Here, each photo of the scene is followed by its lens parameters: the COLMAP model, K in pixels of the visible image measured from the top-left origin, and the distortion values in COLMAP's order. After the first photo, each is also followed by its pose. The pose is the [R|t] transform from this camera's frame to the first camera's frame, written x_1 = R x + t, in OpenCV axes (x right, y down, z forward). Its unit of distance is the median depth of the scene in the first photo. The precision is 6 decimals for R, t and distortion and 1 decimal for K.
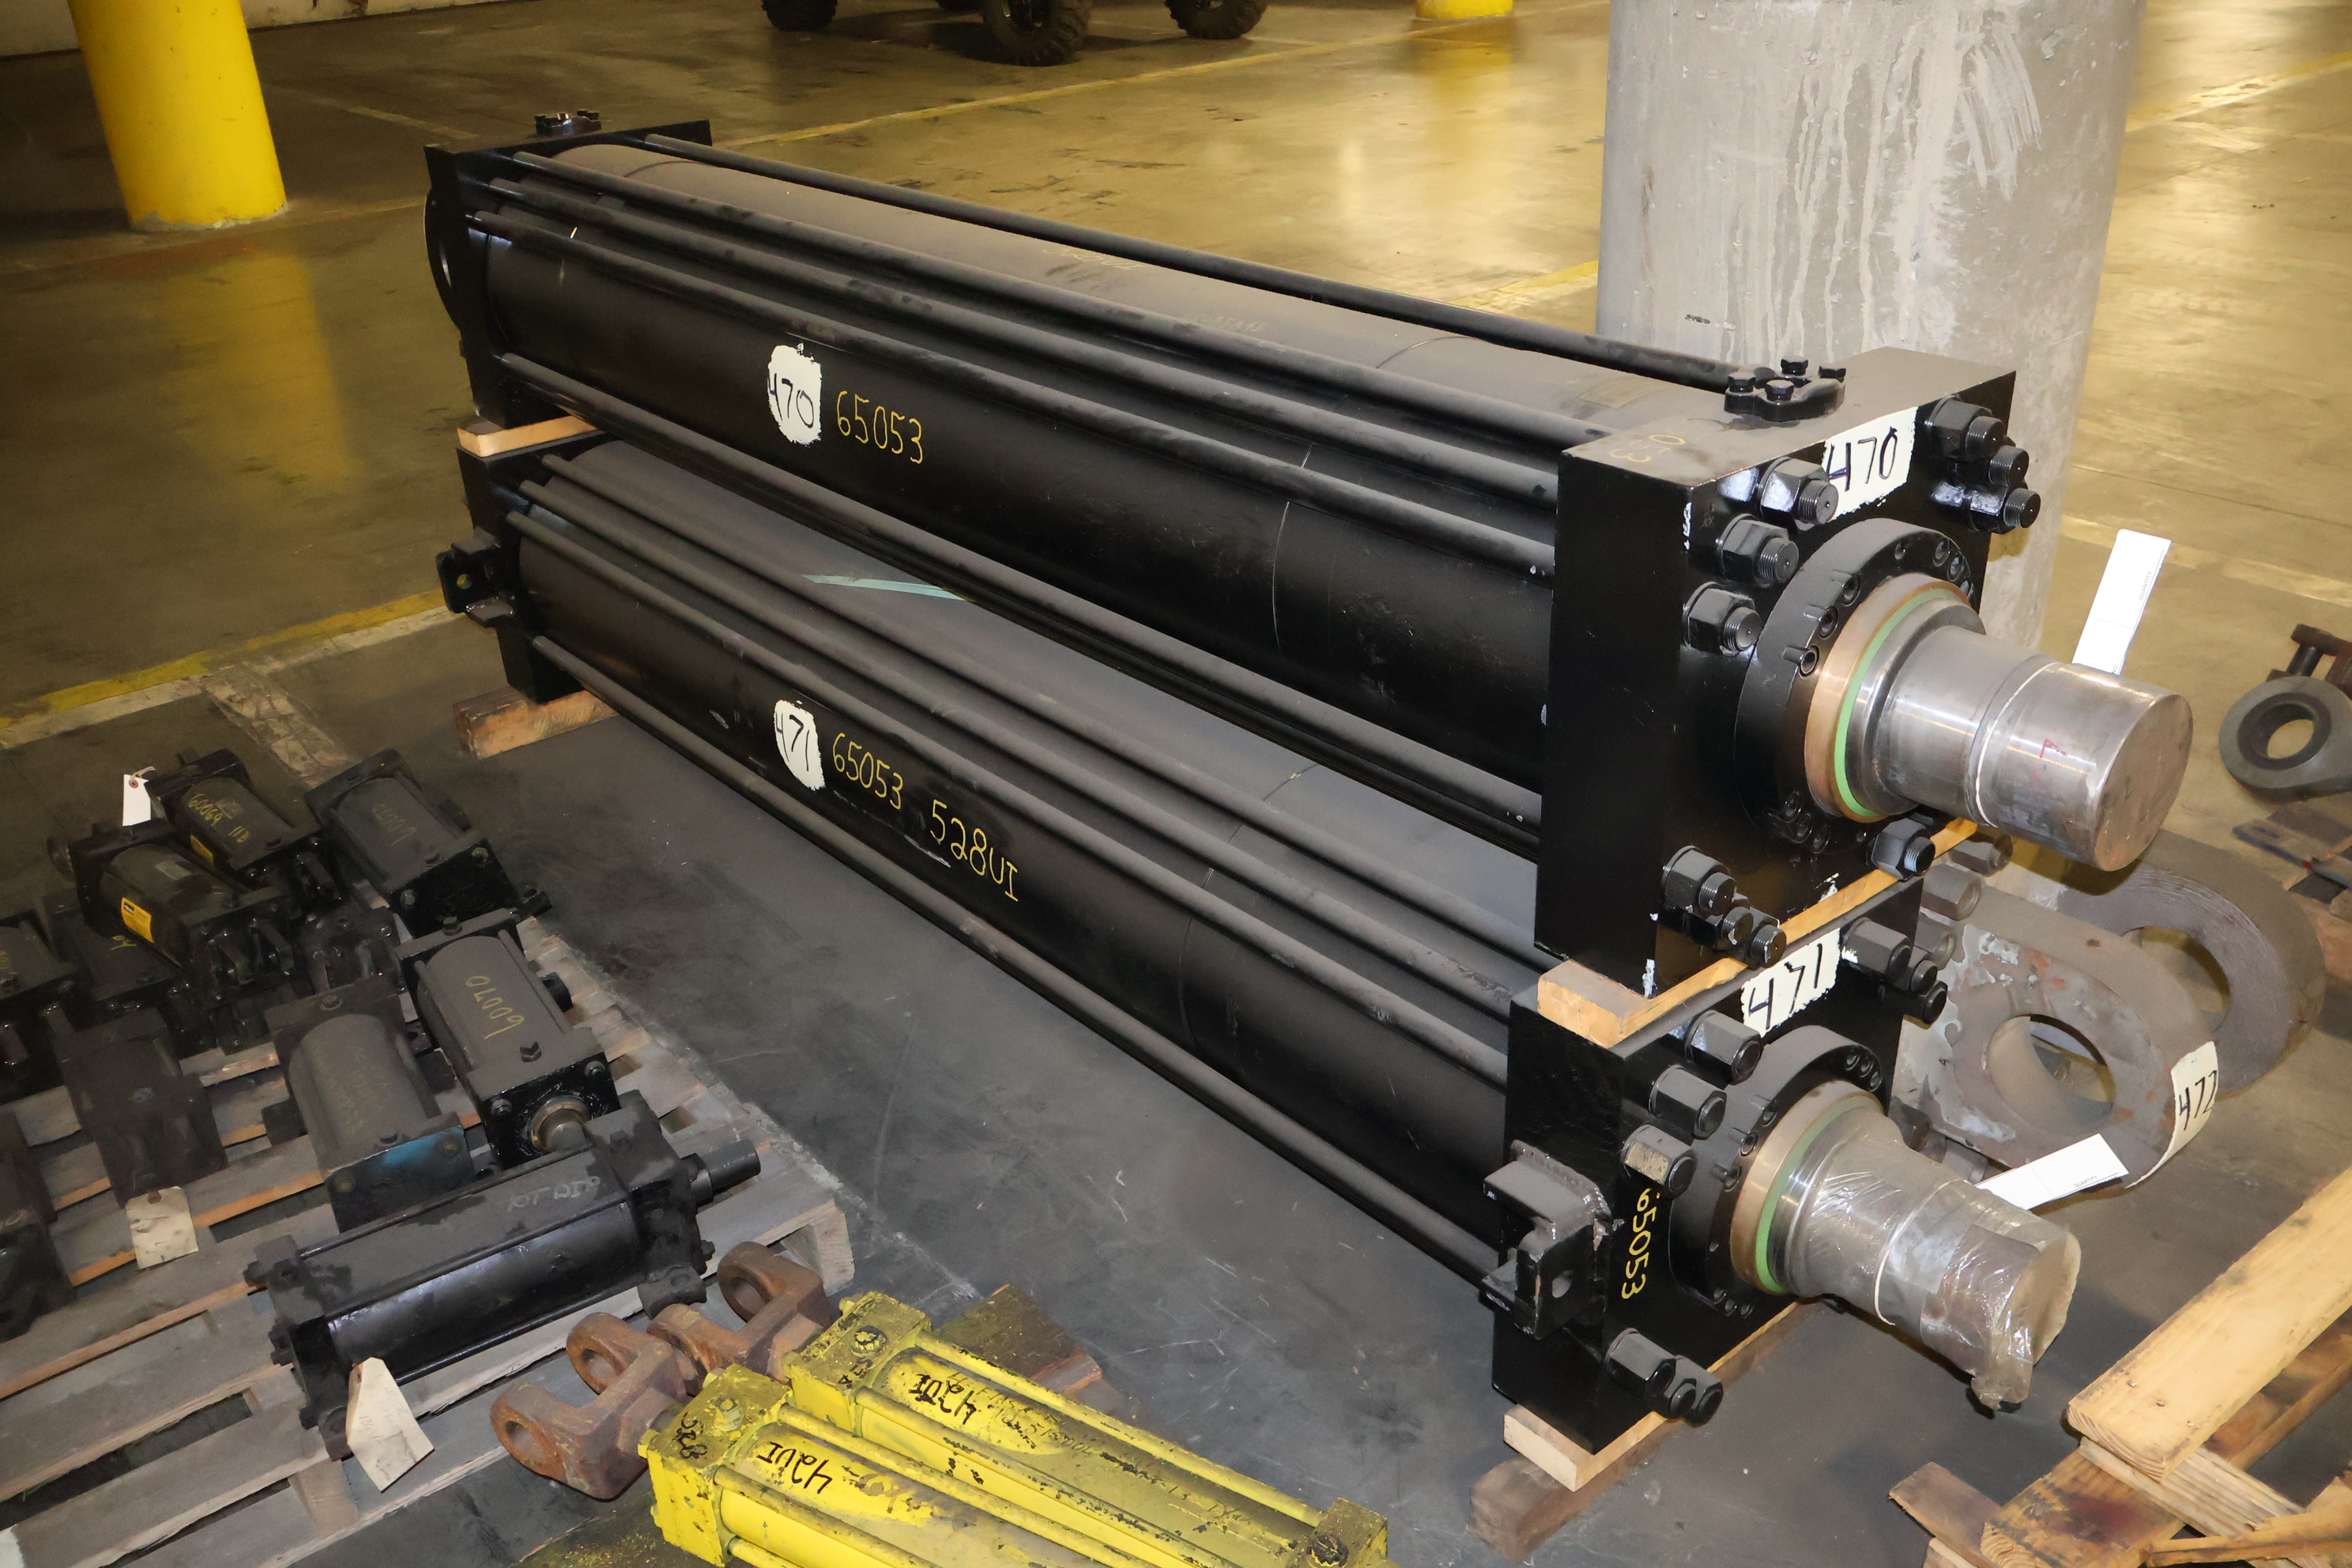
lens RADIAL K [[2016.4, 0, 1177.8], [0, 2016.4, 787.2], [0, 0, 1]] dist [0.016460, -0.010586]
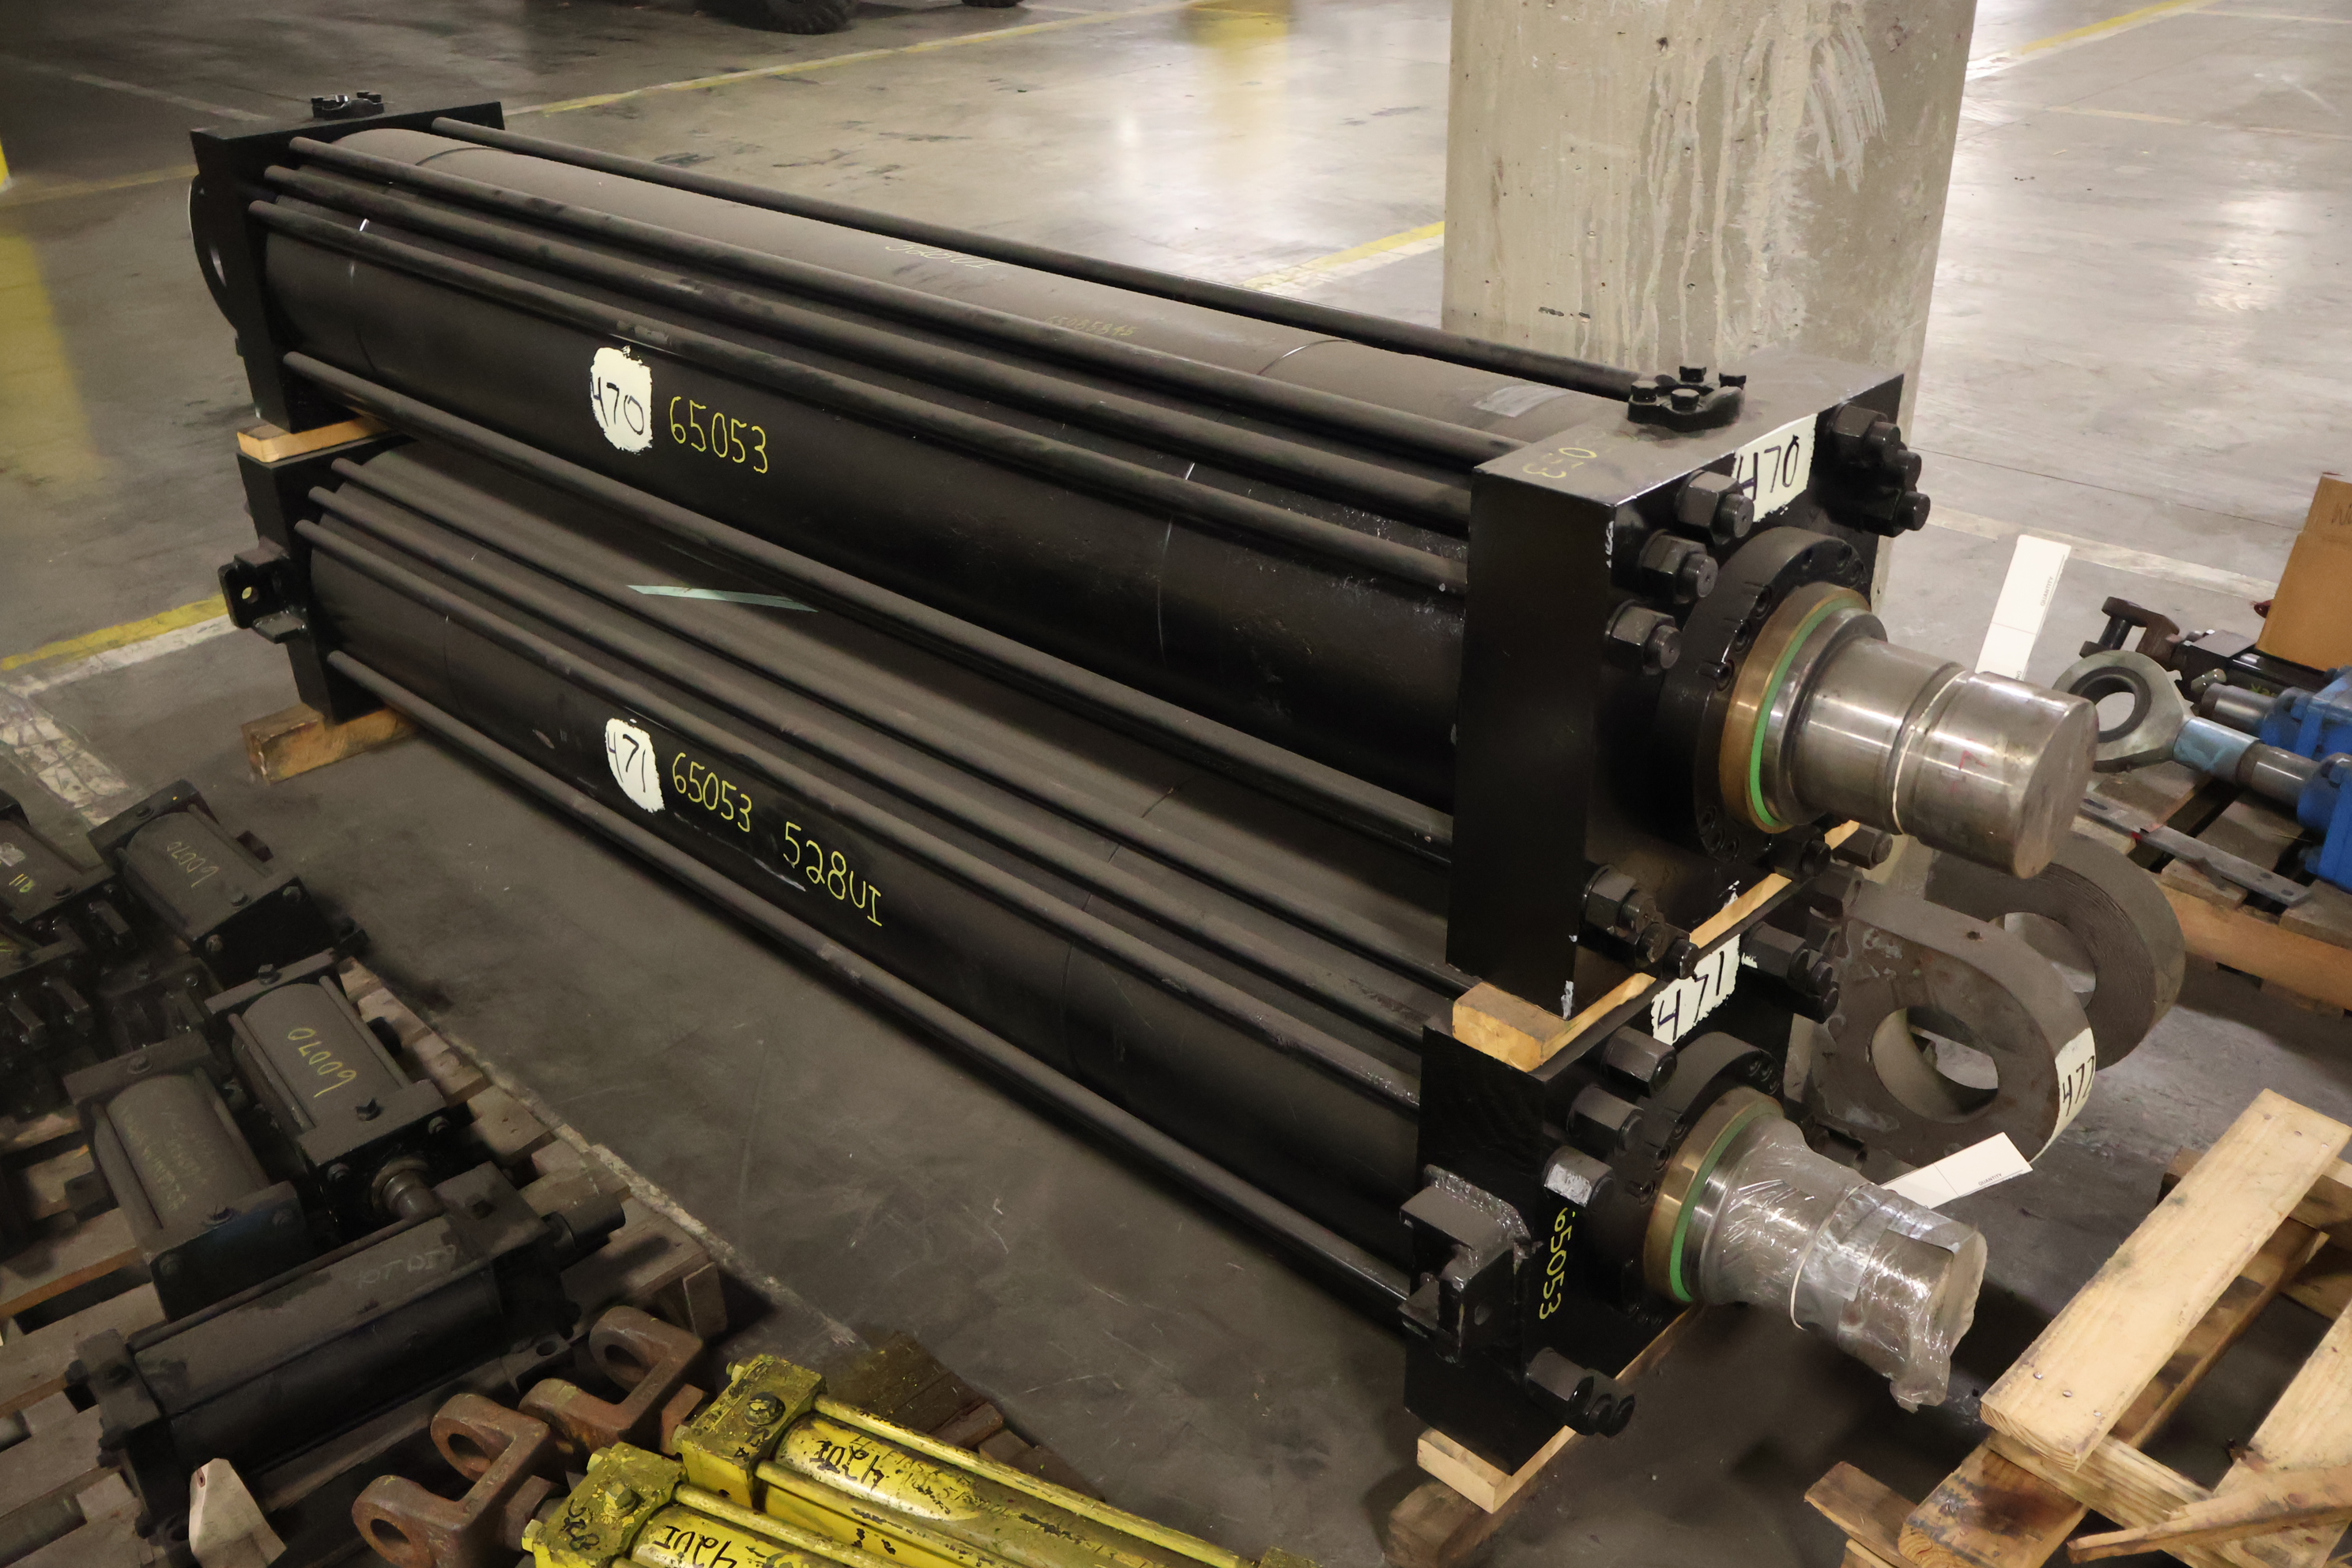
lens RADIAL K [[2016.4, 0, 1166.0], [0, 2016.4, 787.5], [0, 0, 1]] dist [0.016460, -0.010586]
pose [[0.994514, -0.033481, 0.099096, -0.039863], [0.031941, 0.999344, 0.017083, -0.022940], [-0.099603, -0.013824, 0.994931, 0.031452]]
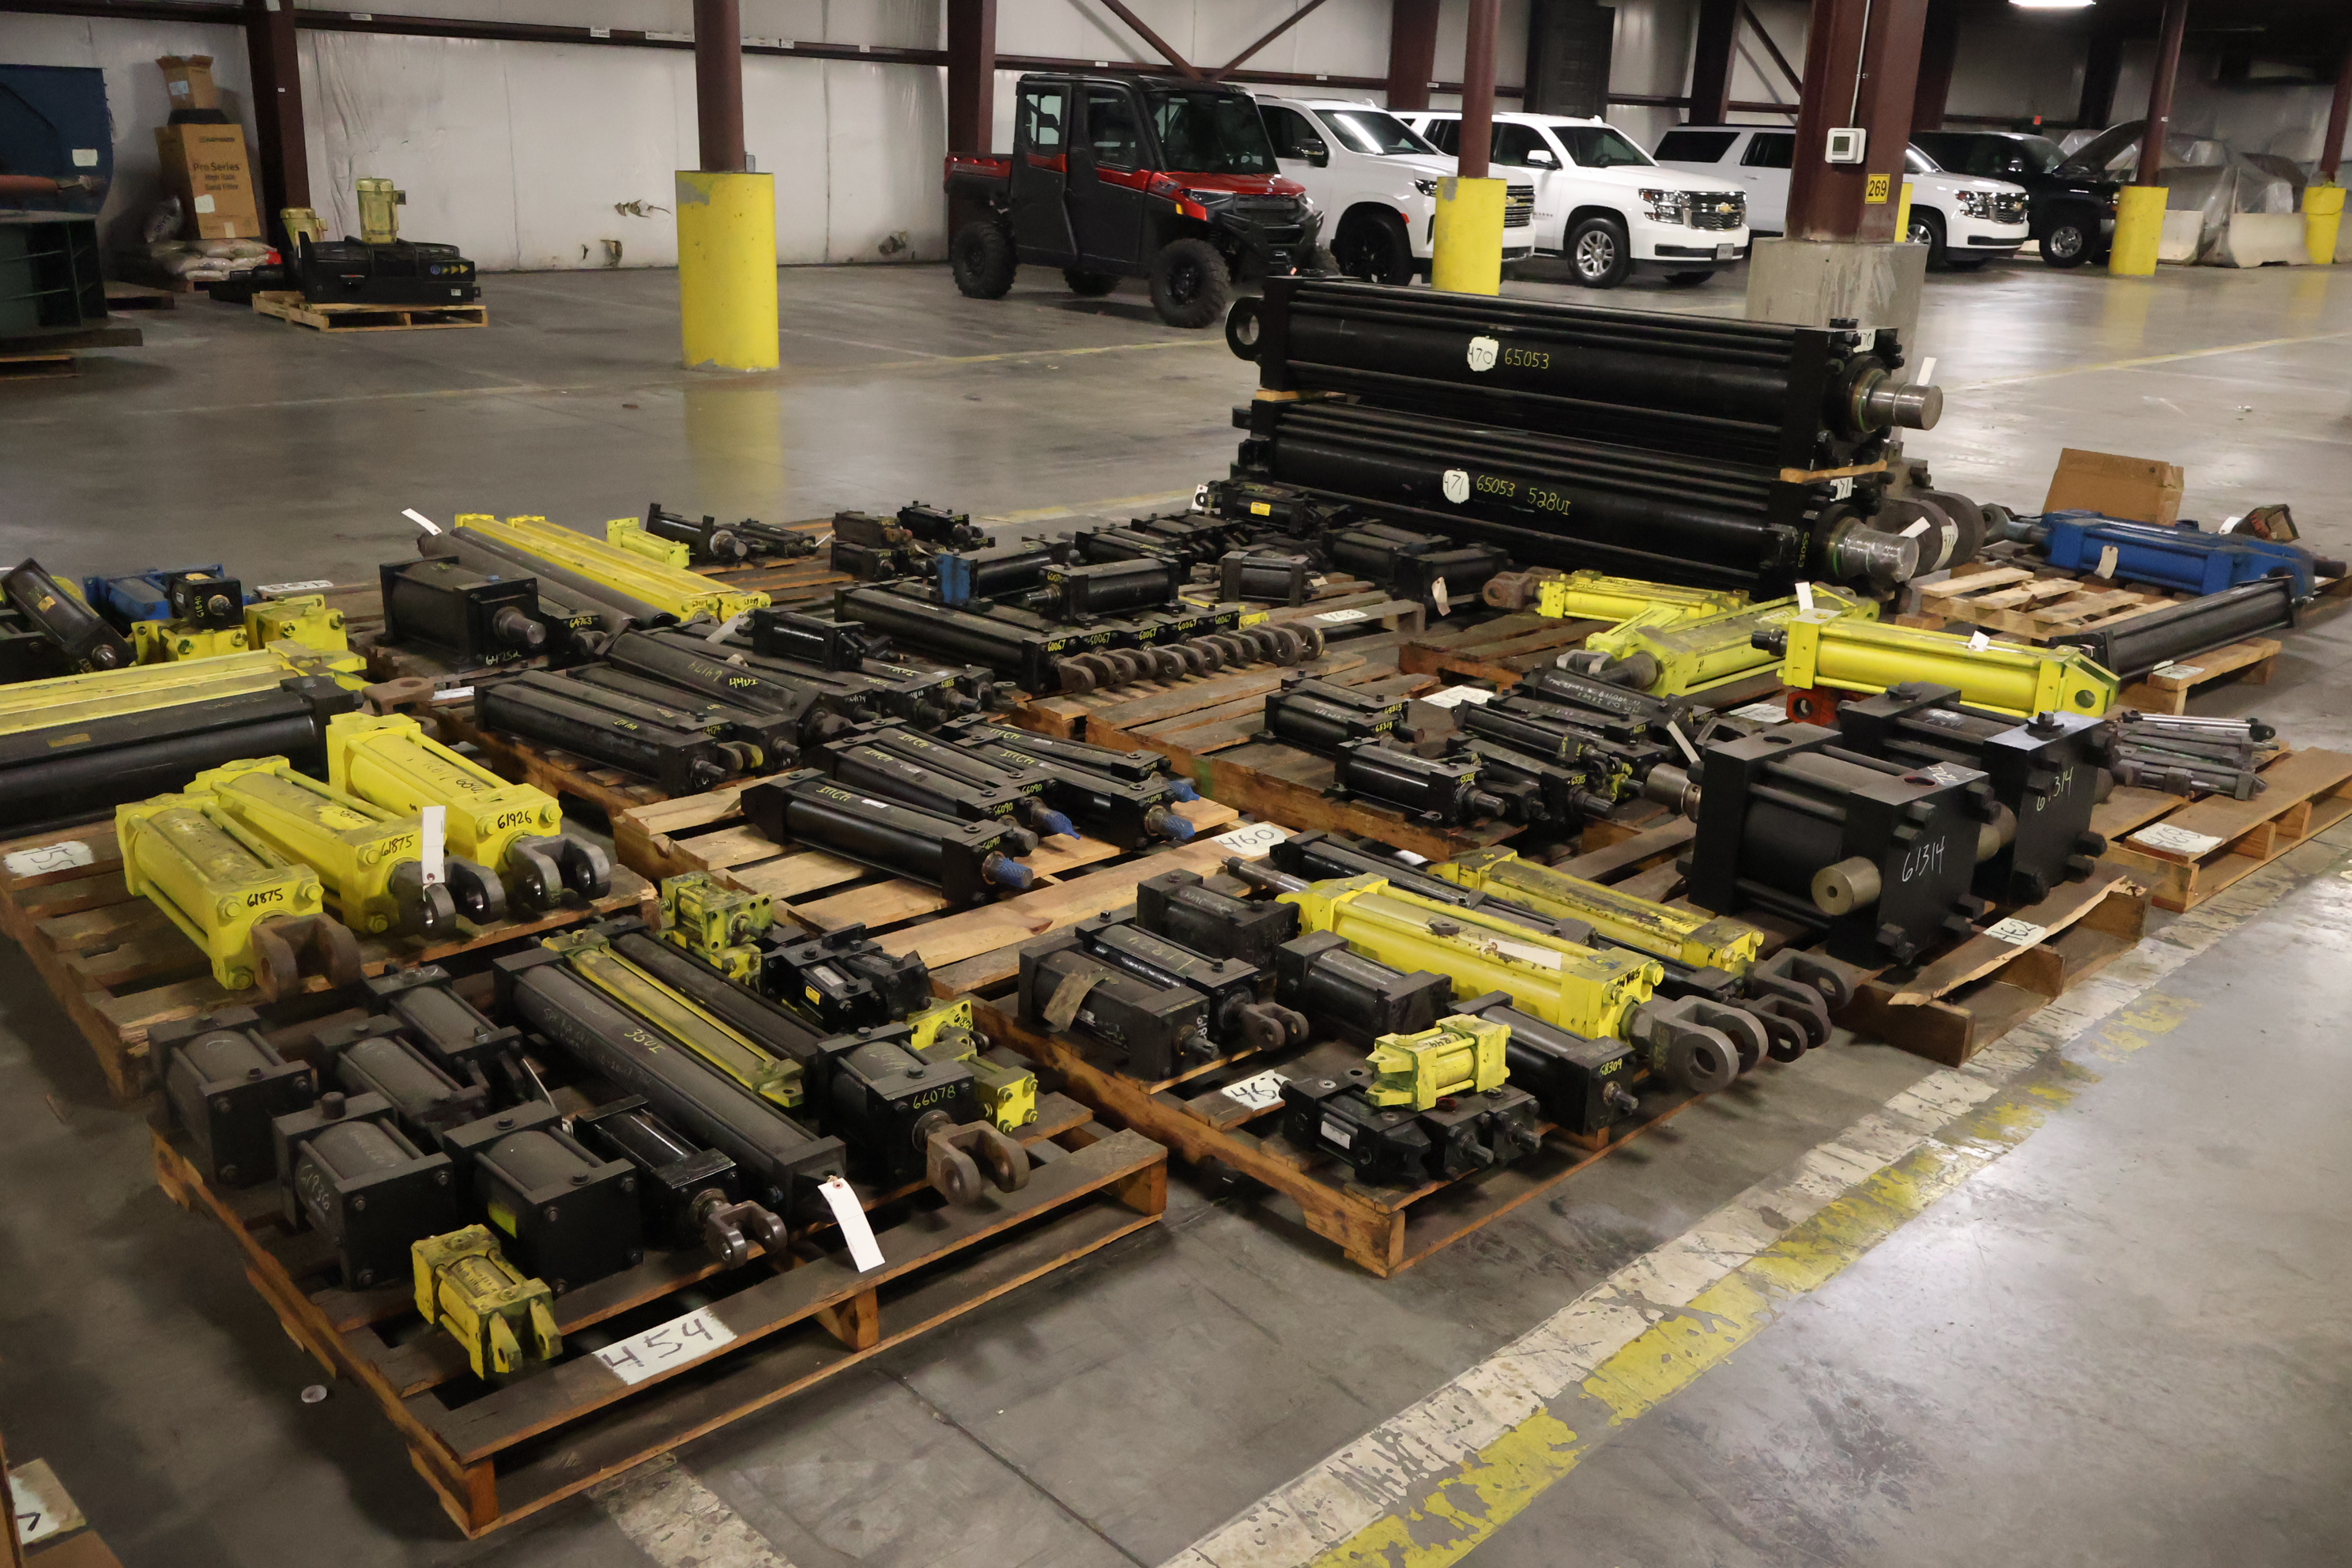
lens RADIAL K [[2016.4, 0, 1177.2], [0, 2016.4, 784.0], [0, 0, 1]] dist [0.016460, -0.010586]
pose [[0.994538, 0.050930, 0.091110, -0.965931], [-0.036232, 0.987052, -0.156255, 0.997636], [-0.097888, 0.152100, 0.983506, -1.936182]]
